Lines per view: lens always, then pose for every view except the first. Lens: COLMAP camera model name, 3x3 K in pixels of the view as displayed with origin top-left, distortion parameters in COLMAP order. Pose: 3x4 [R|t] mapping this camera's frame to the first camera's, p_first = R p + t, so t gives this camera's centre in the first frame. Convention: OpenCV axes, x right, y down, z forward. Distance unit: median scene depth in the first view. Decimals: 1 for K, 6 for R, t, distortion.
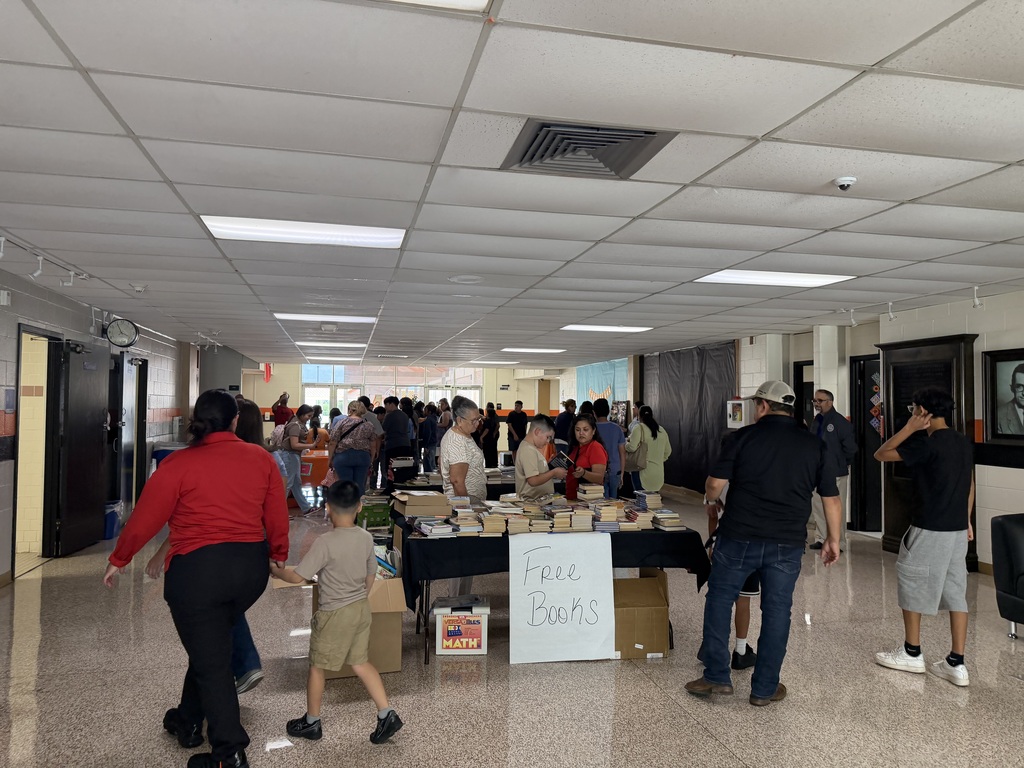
lens RADIAL K [[722.8, 0, 500.8], [0, 722.8, 390.1], [0, 0, 1]] dist [0.073825, -0.089871]
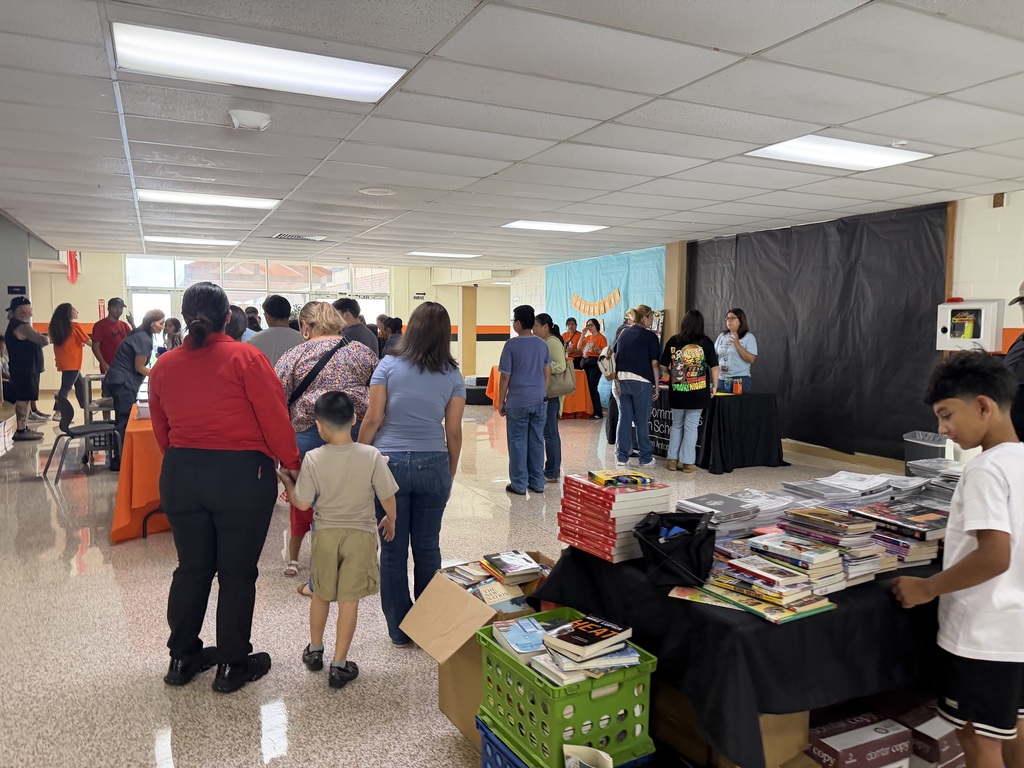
lens RADIAL K [[722.8, 0, 500.8], [0, 722.8, 390.1], [0, 0, 1]] dist [0.073825, -0.089871]
pose [[0.974578, -0.027809, 0.222316, -0.268399], [0.001511, 0.993060, 0.117599, 0.019615], [-0.224043, -0.114274, 0.967856, 0.749853]]
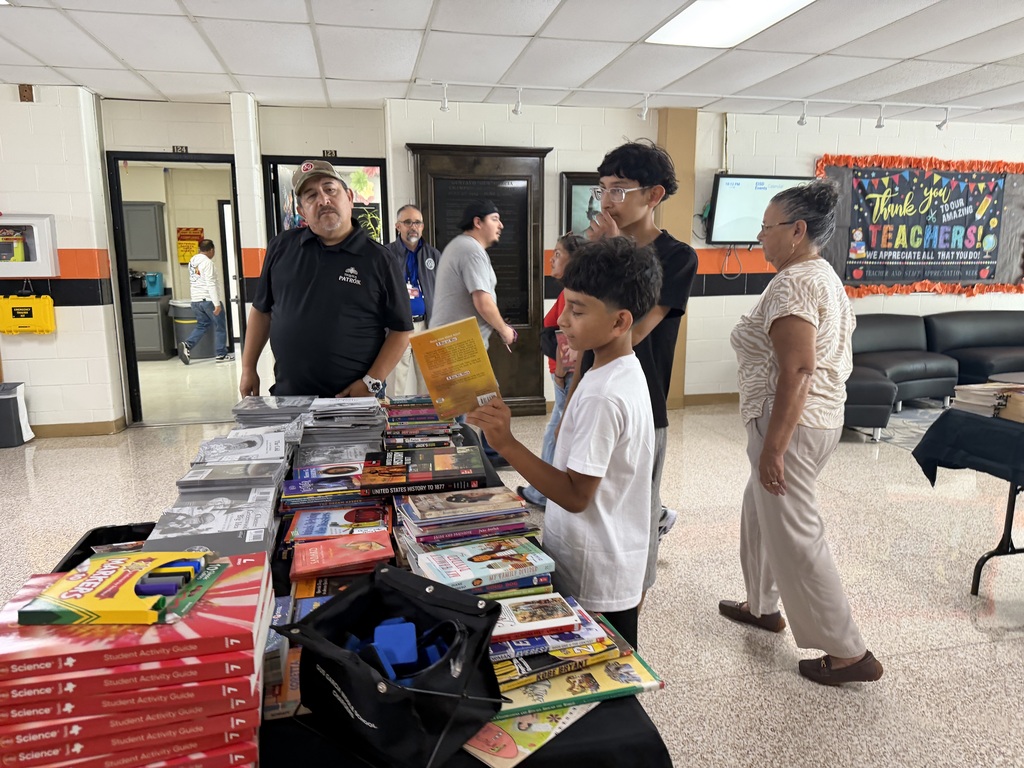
lens RADIAL K [[722.8, 0, 500.8], [0, 722.8, 390.1], [0, 0, 1]] dist [0.073825, -0.089871]
pose [[0.005405, -0.185522, 0.982625, -0.256059], [-0.018881, 0.982446, 0.185592, 0.043927], [-0.999807, -0.019556, 0.001807, 1.008761]]
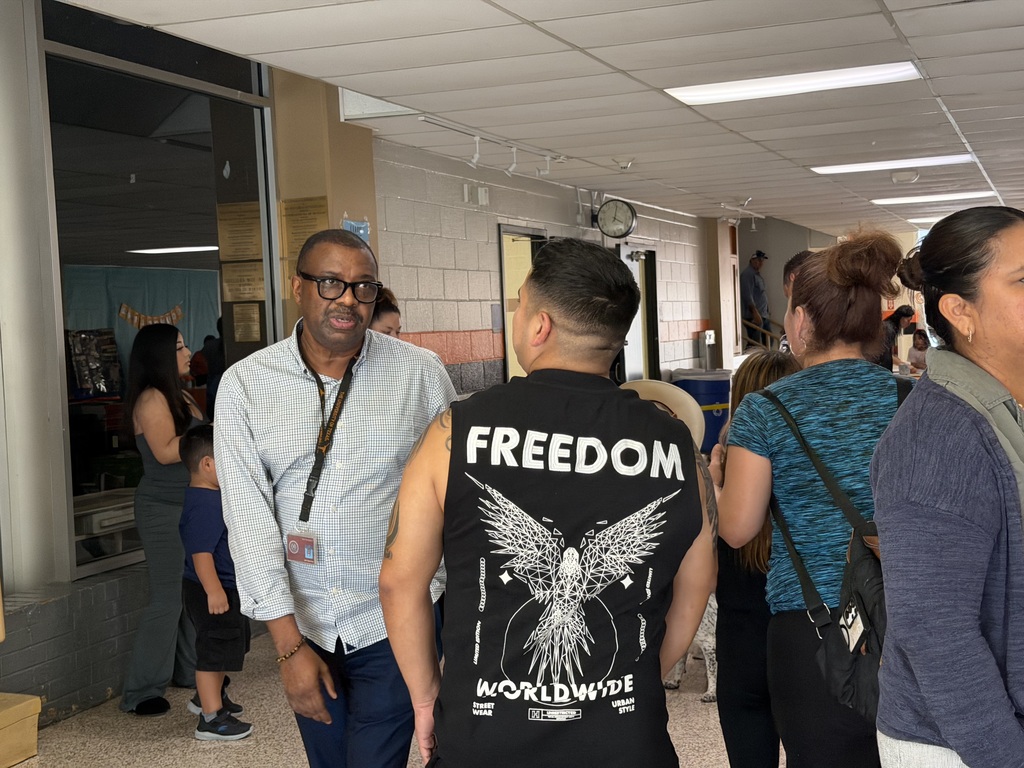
lens RADIAL K [[1426.3, 0, 512.0], [0, 1426.3, 384.0], [0, 0, 1]] dist [0.140419, -0.021878]
pose [[0.836460, -0.022623, -0.547561, 0.208295], [0.062689, 0.996539, 0.054592, 0.002444], [0.544431, -0.079990, 0.834983, -0.313065]]
